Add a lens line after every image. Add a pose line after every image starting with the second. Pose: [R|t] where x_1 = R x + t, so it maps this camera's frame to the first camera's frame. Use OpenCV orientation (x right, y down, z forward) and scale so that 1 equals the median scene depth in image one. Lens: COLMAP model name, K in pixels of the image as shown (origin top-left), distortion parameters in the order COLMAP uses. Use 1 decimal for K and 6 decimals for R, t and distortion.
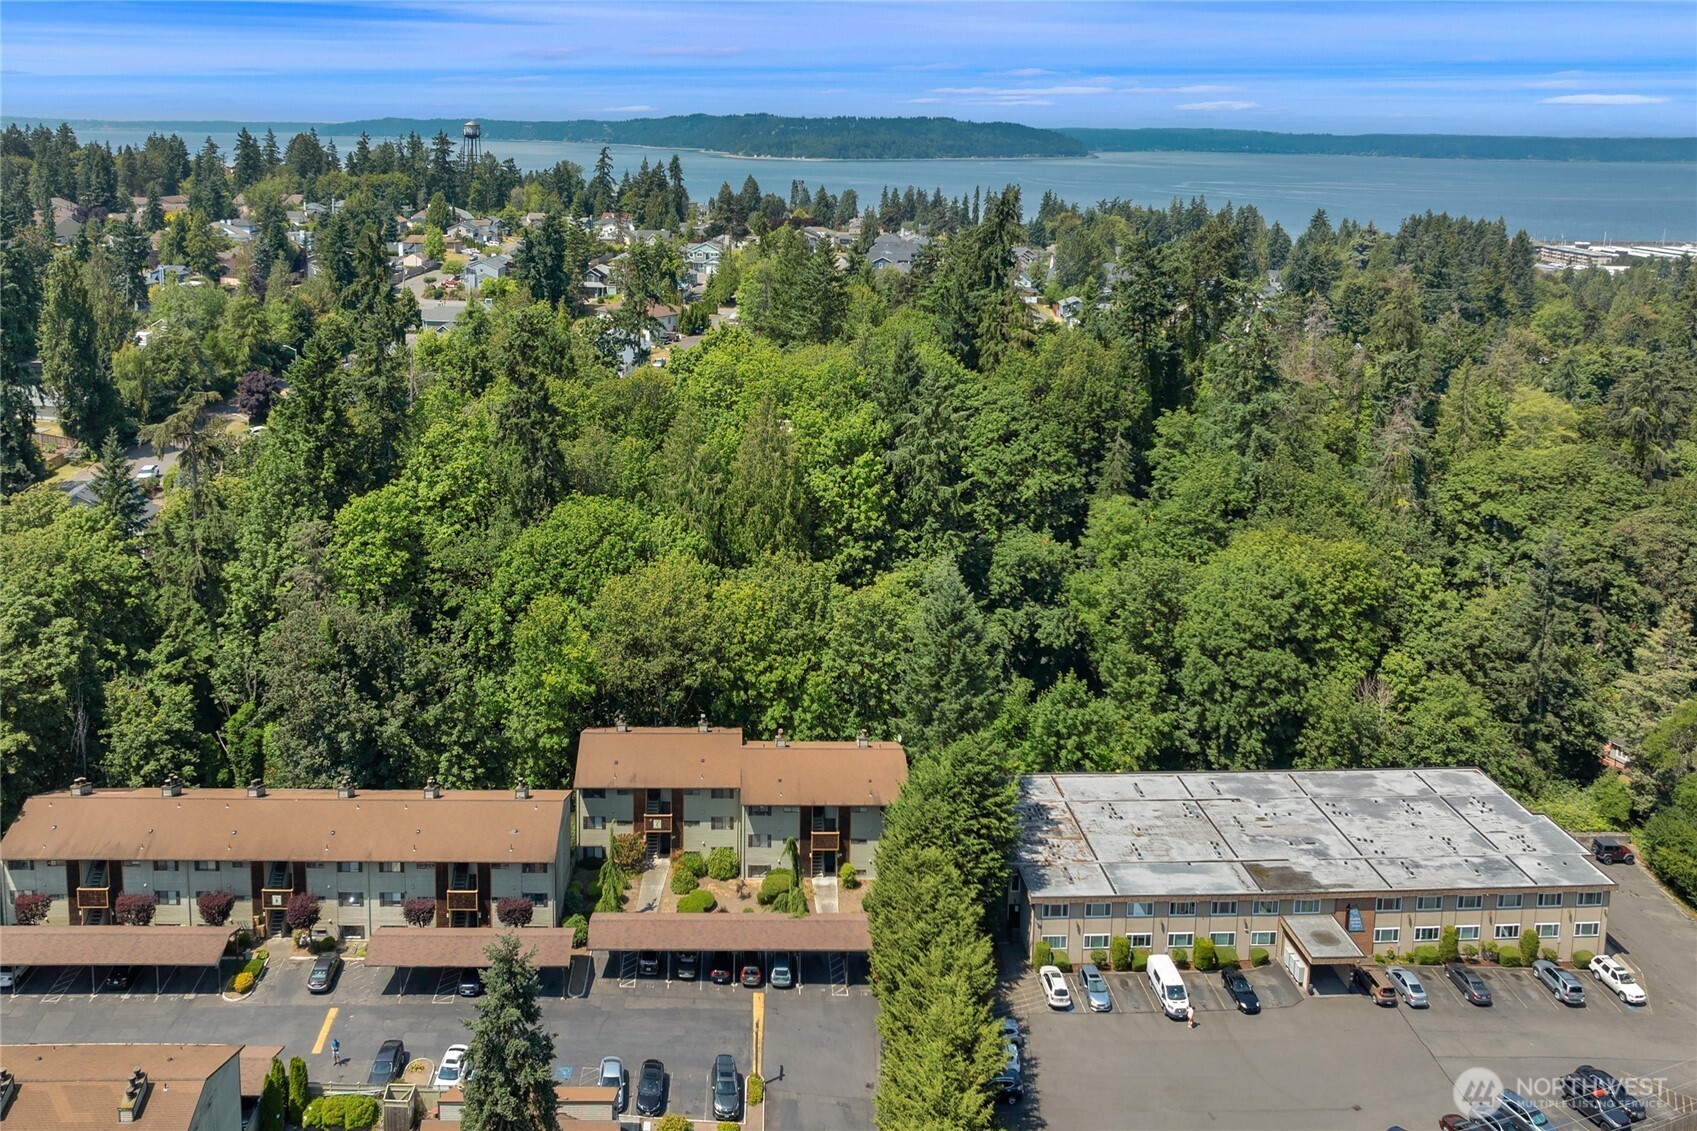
lens RADIAL K [[1274.4, 0, 822.7], [0, 1274.4, 558.6], [0, 0, 1]] dist [-0.012645, -0.001841]
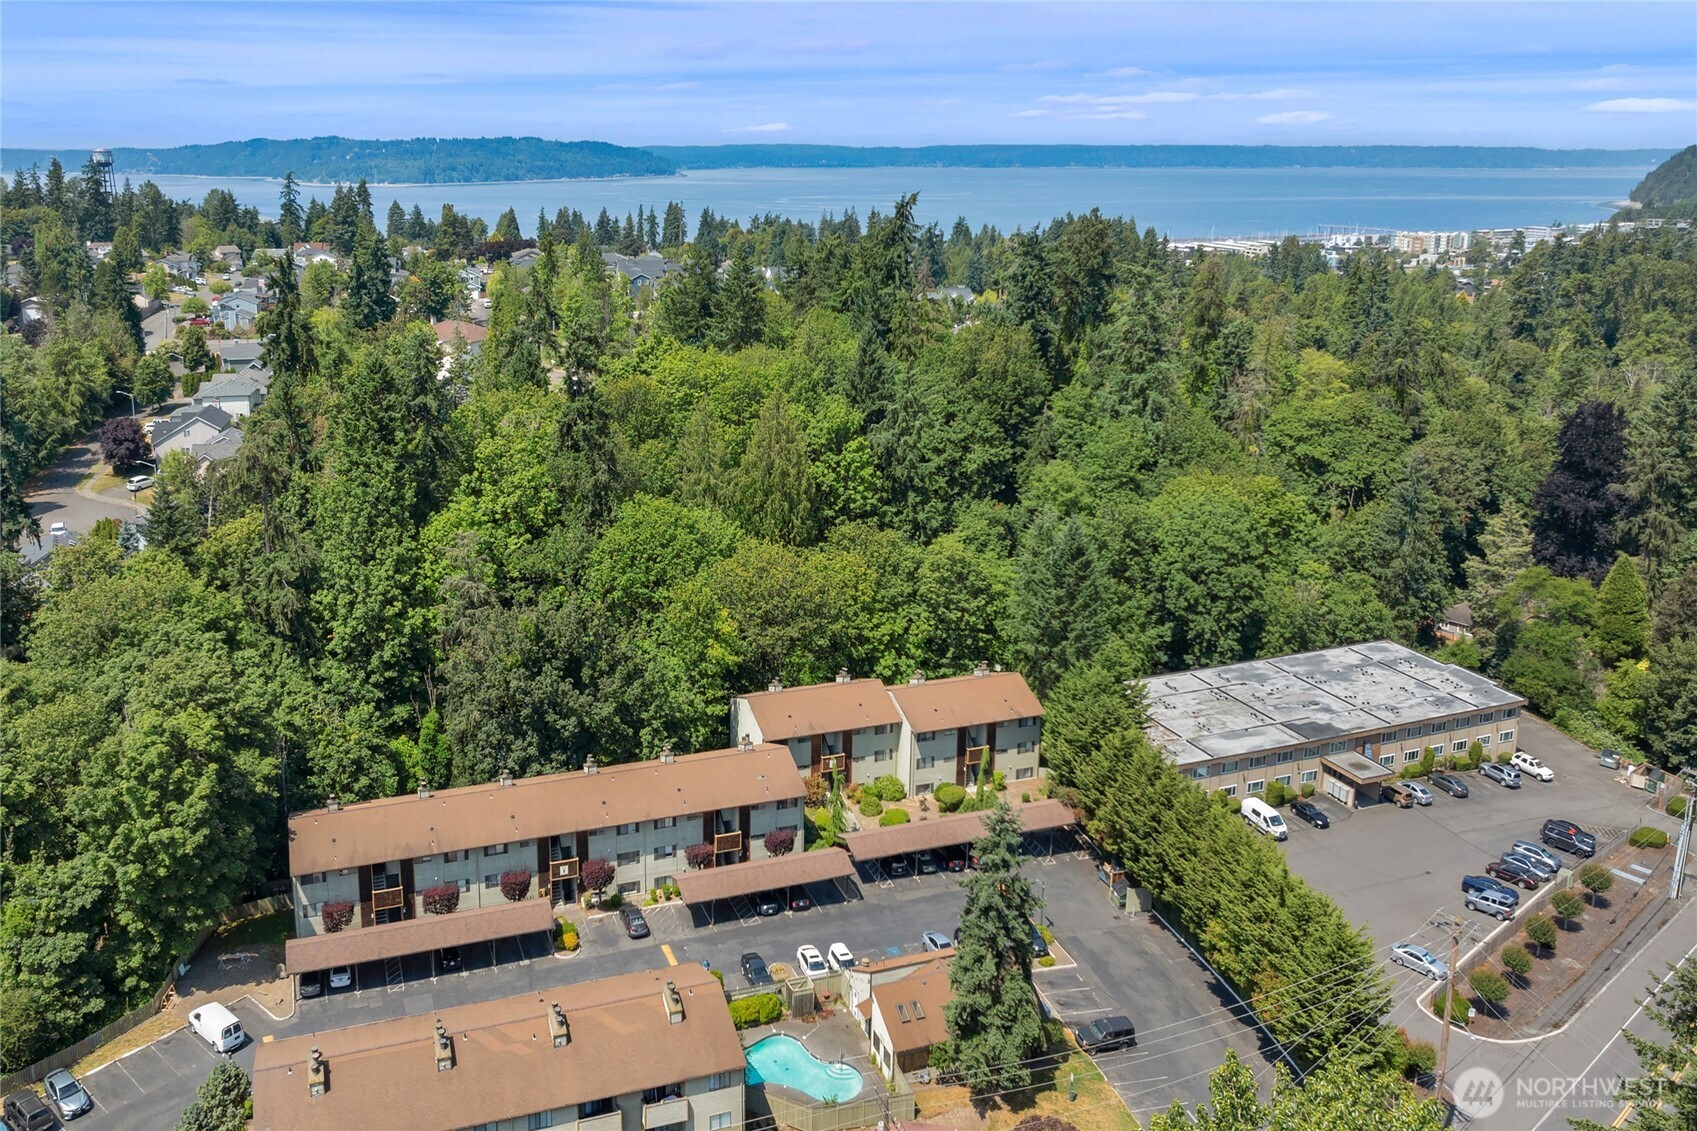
lens RADIAL K [[1274.4, 0, 822.5], [0, 1274.4, 695.4], [0, 0, 1]] dist [-0.012645, -0.001841]
pose [[0.952715, -0.134792, 0.272333, -0.402255], [0.112135, 0.988929, 0.097185, 0.032907], [-0.282417, -0.062052, 0.957283, -0.075740]]
